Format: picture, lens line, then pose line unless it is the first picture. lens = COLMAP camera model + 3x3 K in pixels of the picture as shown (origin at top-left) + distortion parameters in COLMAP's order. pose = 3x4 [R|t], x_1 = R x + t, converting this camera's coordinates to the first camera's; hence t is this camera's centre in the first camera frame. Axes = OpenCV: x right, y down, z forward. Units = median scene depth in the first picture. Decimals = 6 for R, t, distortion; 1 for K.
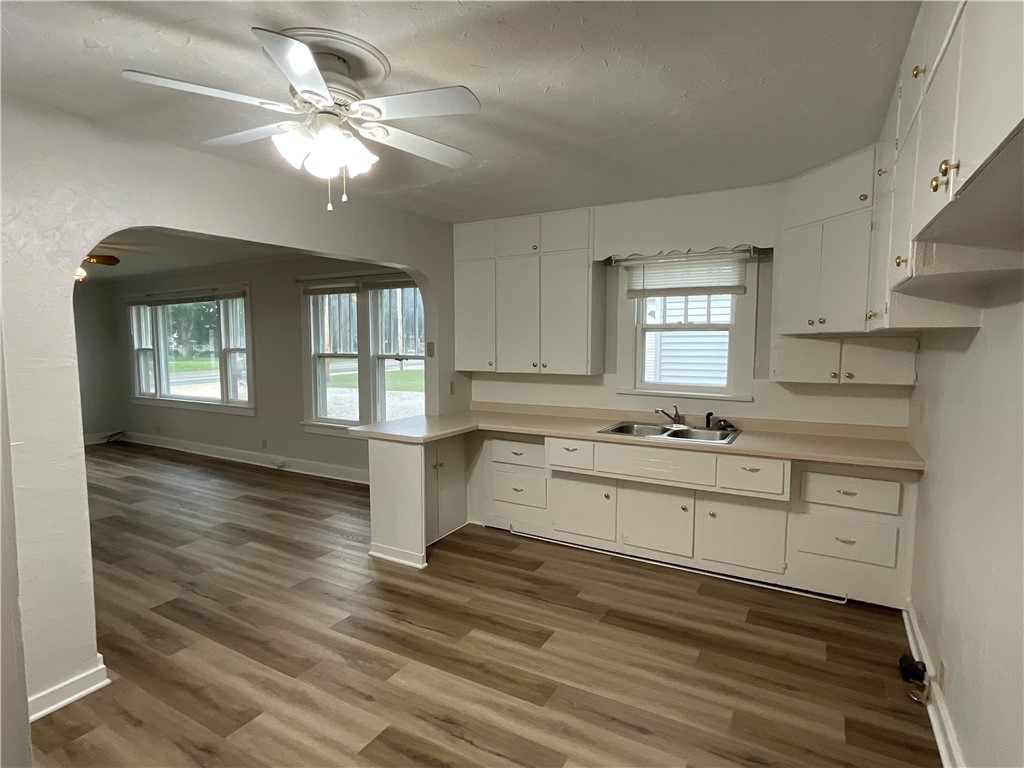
lens RADIAL K [[523.8, 0, 515.8], [0, 523.8, 385.7], [0, 0, 1]] dist [-0.019522, 0.000014]
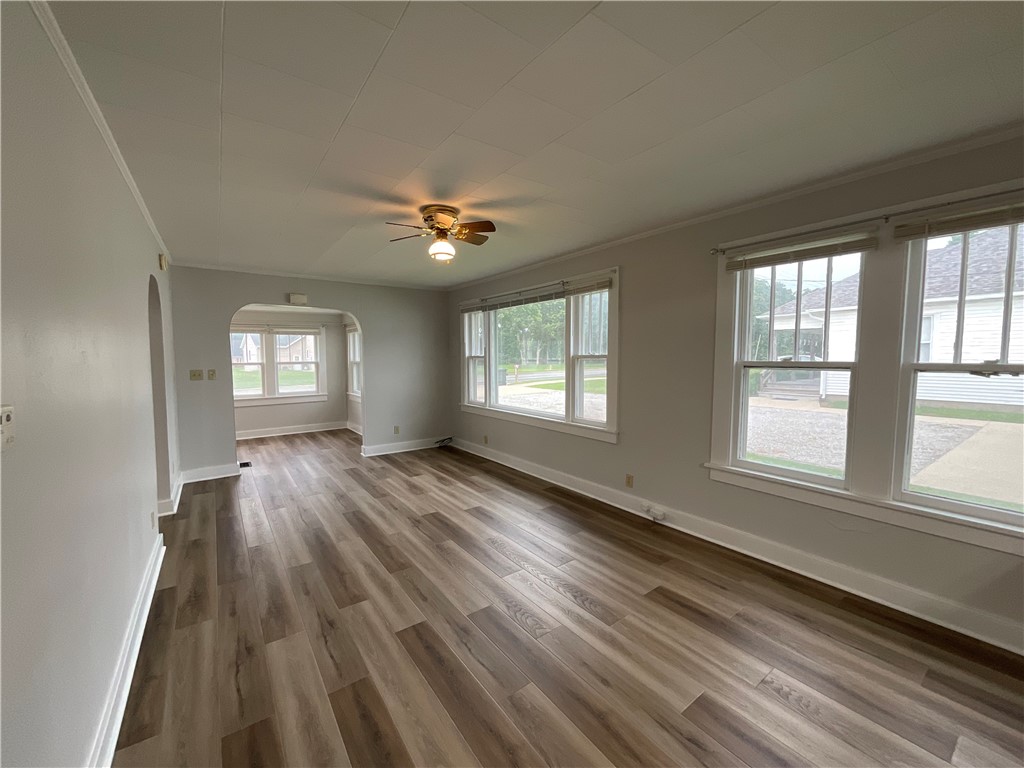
lens RADIAL K [[413.3, 0, 513.7], [0, 413.3, 384.6], [0, 0, 1]] dist [0.001786, -0.001249]
pose [[0.910205, 0.025695, -0.413361, -0.442864], [-0.029079, 0.999575, -0.001895, -0.025126], [0.413137, 0.013745, 0.910565, 0.437097]]
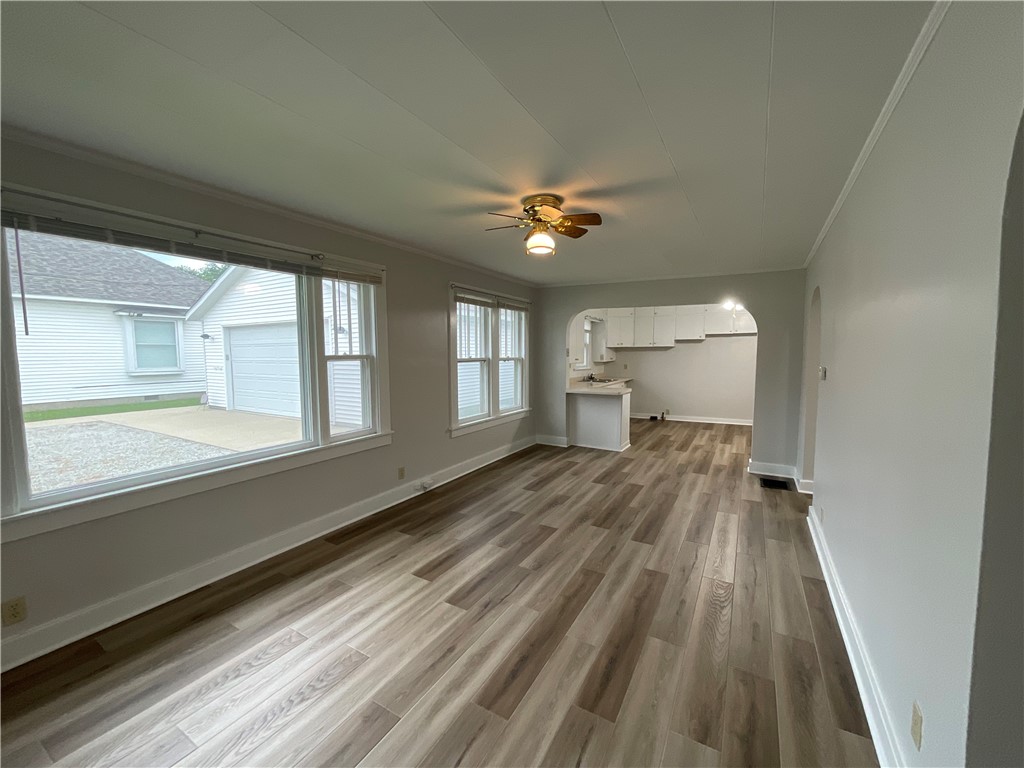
lens RADIAL K [[413.3, 0, 516.3], [0, 413.3, 383.6], [0, 0, 1]] dist [0.001786, -0.001249]
pose [[0.008965, -0.077185, 0.996976, -1.267910], [0.082150, 0.993703, 0.076193, -0.068634], [-0.996580, 0.081218, 0.015249, 0.919852]]
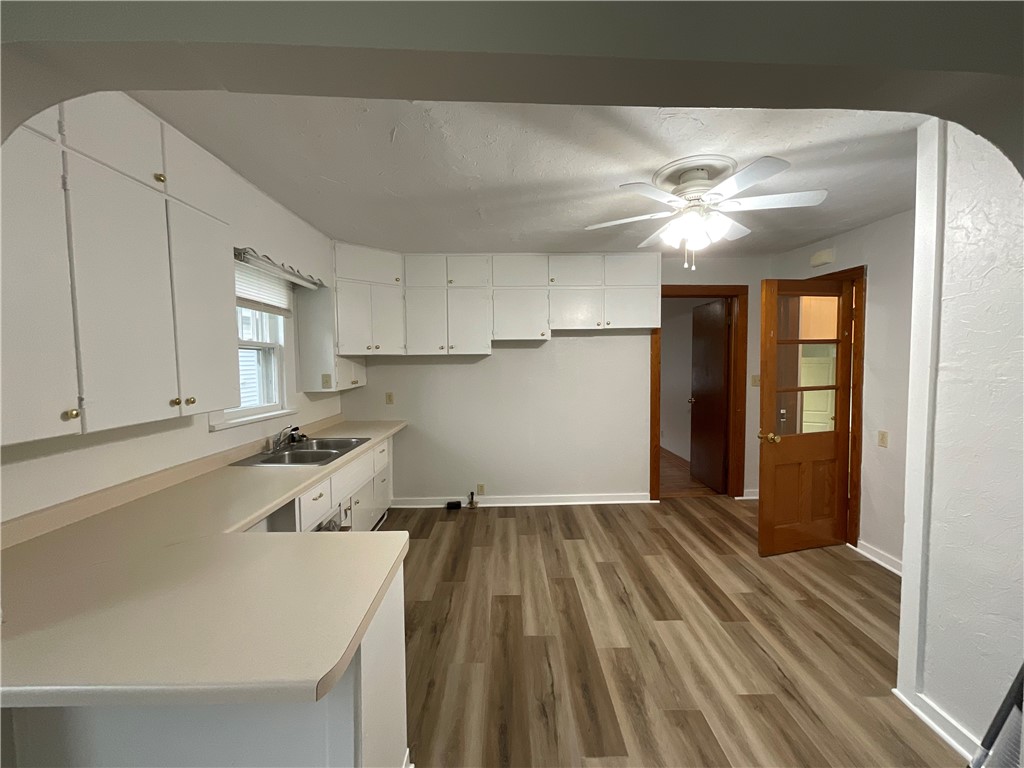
lens RADIAL K [[413.3, 0, 513.7], [0, 413.3, 386.6], [0, 0, 1]] dist [0.001786, -0.001249]
pose [[-0.510352, -0.048433, 0.858601, -0.374517], [0.074042, 0.992231, 0.099982, -0.053940], [-0.856772, 0.114598, -0.502801, 0.686798]]
